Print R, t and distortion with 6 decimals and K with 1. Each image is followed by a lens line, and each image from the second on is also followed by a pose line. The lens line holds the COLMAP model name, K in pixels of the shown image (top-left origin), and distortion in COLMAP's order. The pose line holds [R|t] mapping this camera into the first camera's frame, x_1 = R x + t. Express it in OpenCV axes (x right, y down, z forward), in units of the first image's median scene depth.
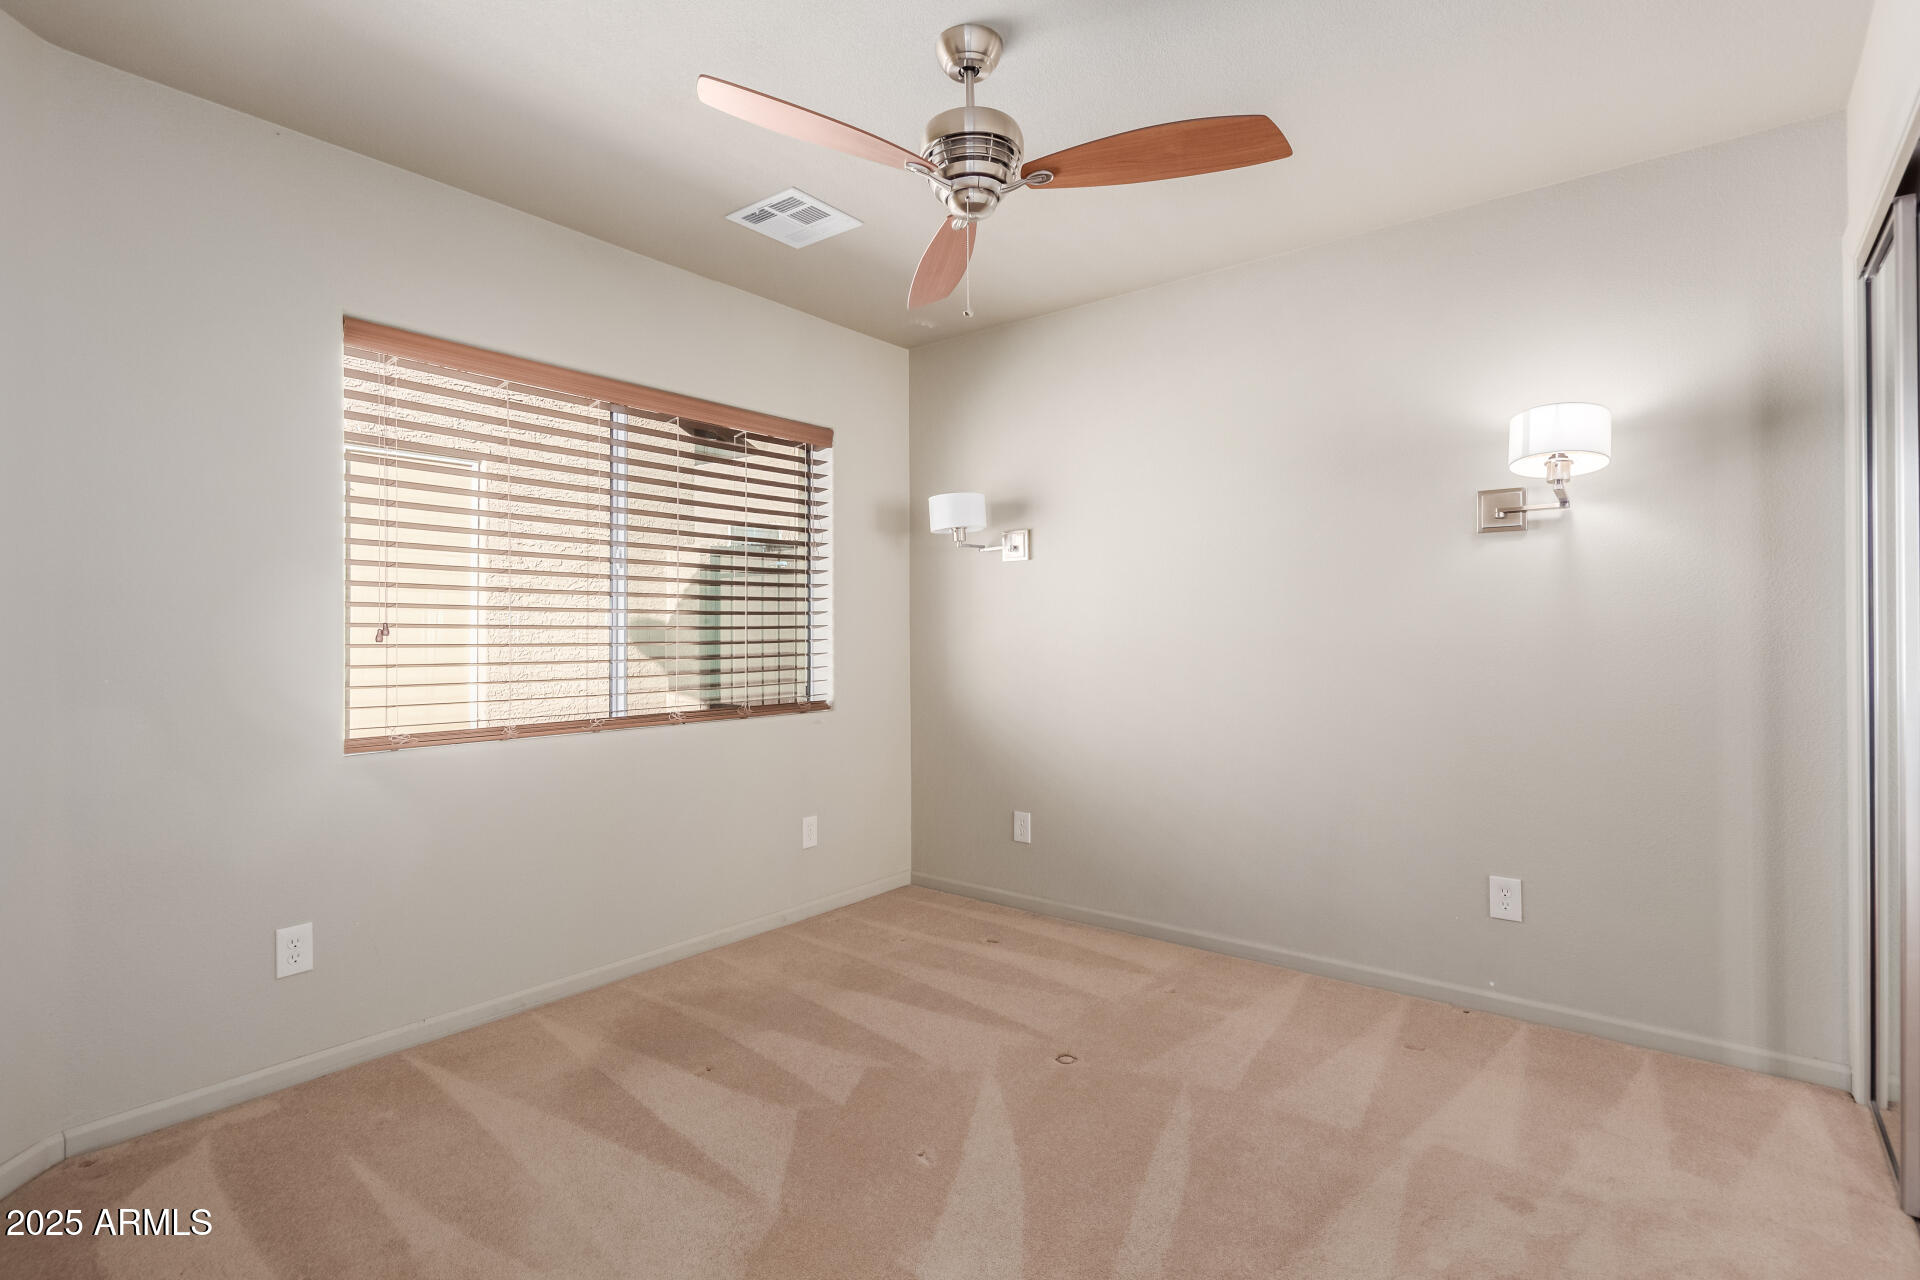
lens RADIAL K [[932.0, 0, 959.1], [0, 932.0, 638.6], [0, 0, 1]] dist [0.015891, -0.006500]
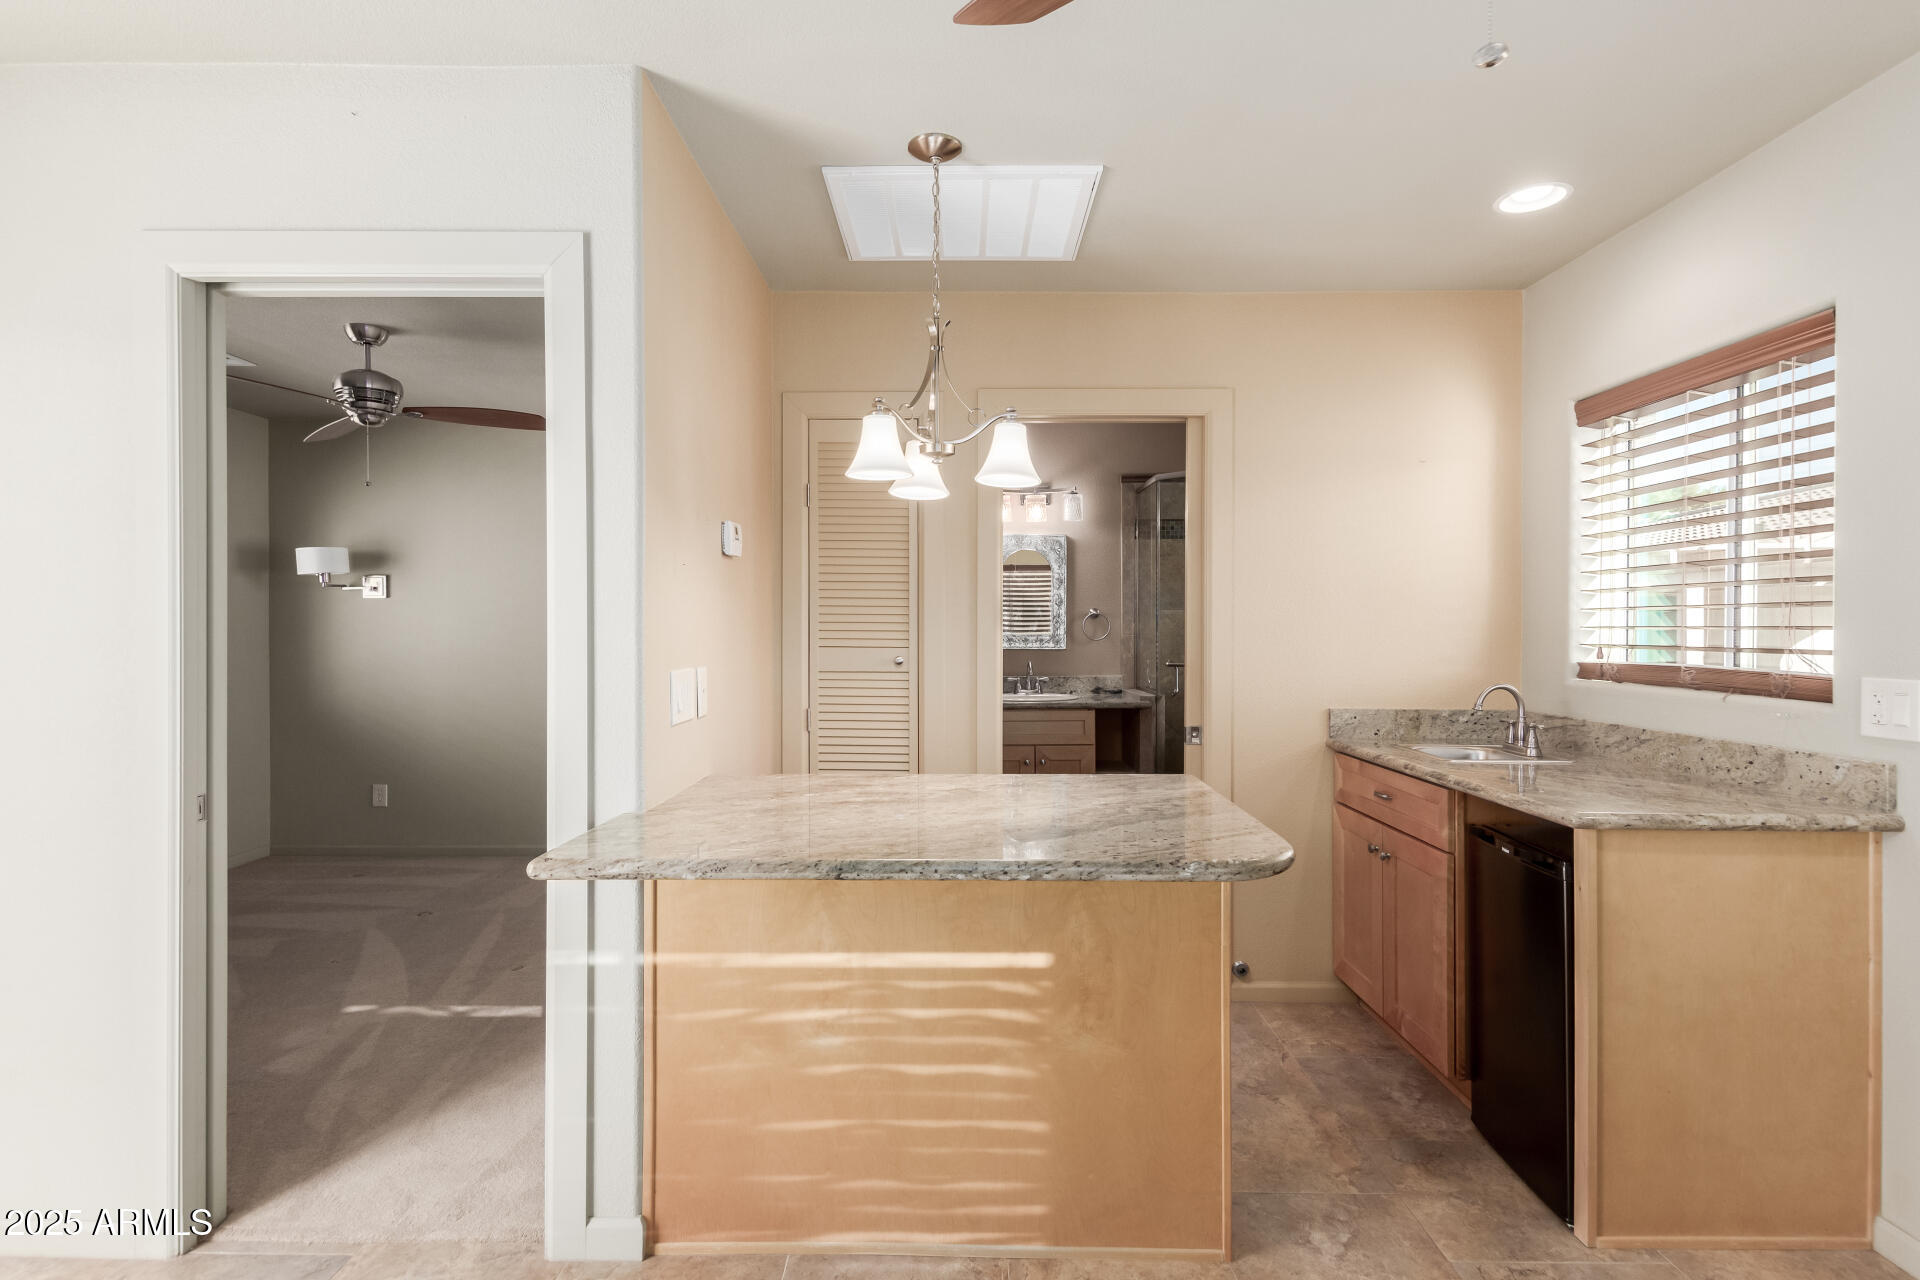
lens RADIAL K [[932.0, 0, 959.1], [0, 932.0, 638.6], [0, 0, 1]] dist [0.015891, -0.006500]
pose [[0.790183, 0.001355, 0.612870, -0.122671], [-0.003233, 0.999993, 0.001958, -0.036202], [-0.612863, -0.003529, 0.790181, -0.702797]]
